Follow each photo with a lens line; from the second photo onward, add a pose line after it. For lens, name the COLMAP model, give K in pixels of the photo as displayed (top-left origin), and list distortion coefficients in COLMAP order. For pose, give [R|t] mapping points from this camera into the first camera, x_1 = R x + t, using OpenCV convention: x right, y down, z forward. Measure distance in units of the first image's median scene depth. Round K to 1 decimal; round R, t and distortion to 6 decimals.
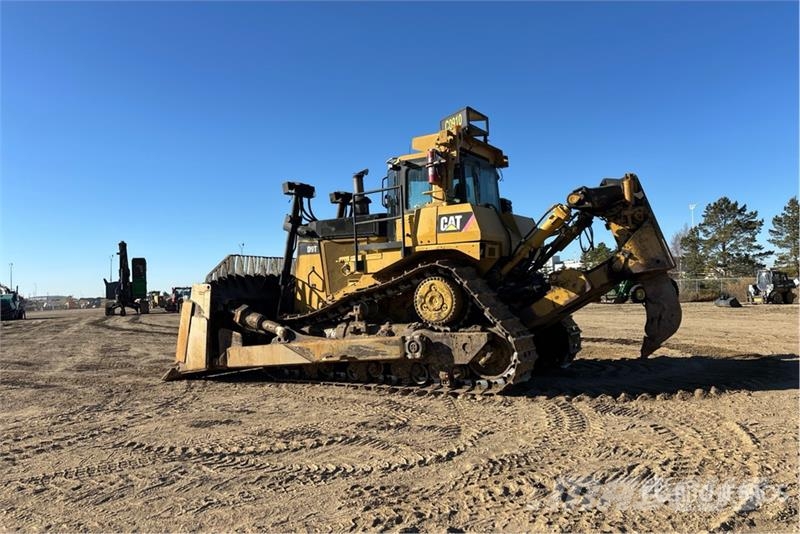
lens RADIAL K [[591.4, 0, 399.4], [0, 591.4, 299.5], [0, 0, 1]] dist [0.009710, 0.001993]
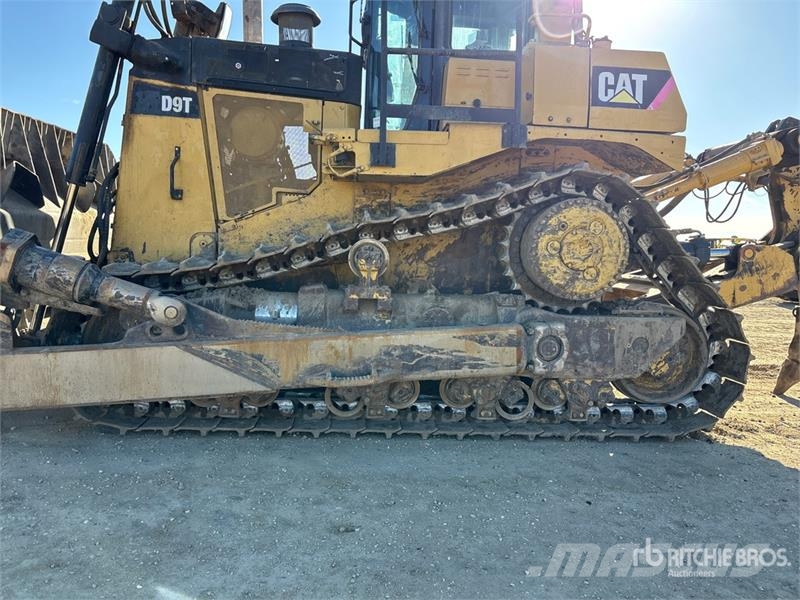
lens RADIAL K [[594.2, 0, 400.0], [0, 594.2, 300.0], [0, 0, 1]] dist [0.047308, -0.071772]
pose [[0.802367, -0.005067, 0.596809, -0.297808], [-0.053024, 0.995405, 0.079739, 0.010520], [-0.594470, -0.095625, 0.798411, 0.607121]]
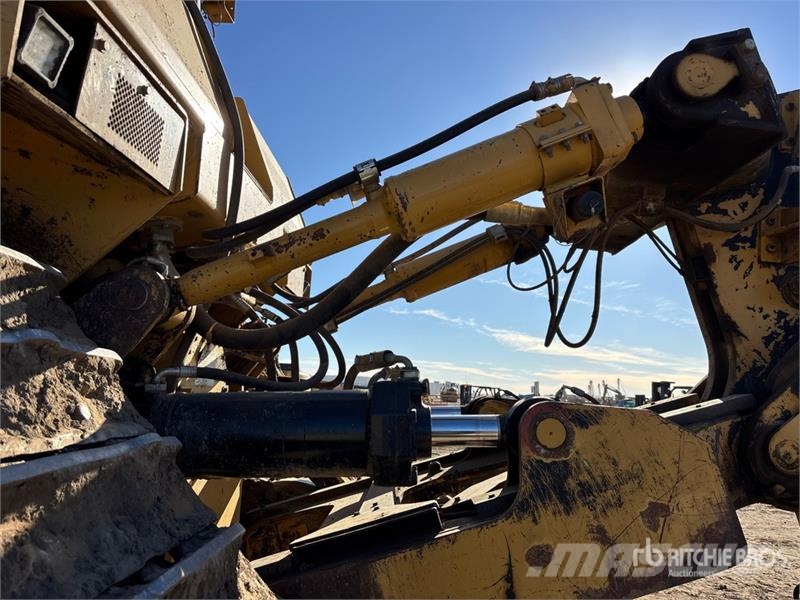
lens RADIAL K [[594.2, 0, 400.0], [0, 594.2, 300.0], [0, 0, 1]] dist [0.047308, -0.071772]
pose [[0.858882, 0.136331, 0.493695, 0.124754], [-0.057872, 0.983582, -0.170930, -0.008598], [-0.508893, 0.118238, 0.852671, 0.725792]]
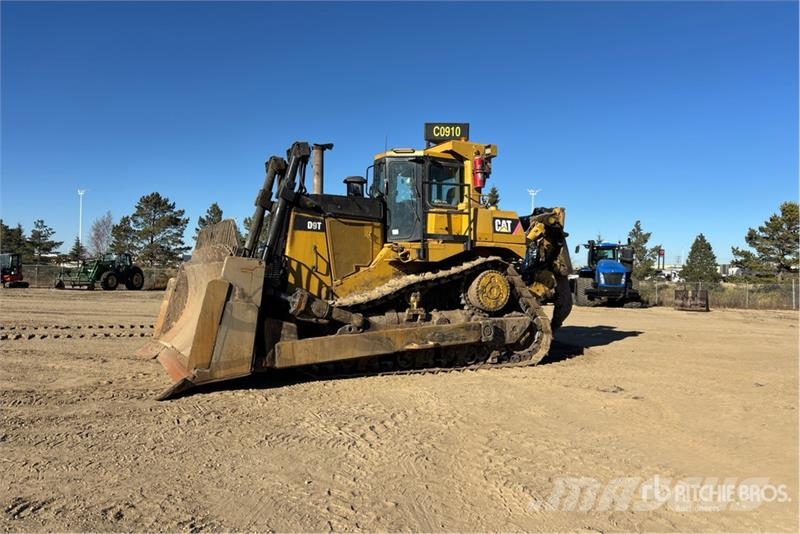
lens RADIAL K [[591.4, 0, 399.4], [0, 591.4, 299.5], [0, 0, 1]] dist [0.009710, 0.001993]
pose [[0.520062, 0.010734, 0.854061, -0.896396], [-0.028171, 0.999593, 0.004591, 0.017190], [-0.853664, -0.026447, 0.520153, 0.477335]]
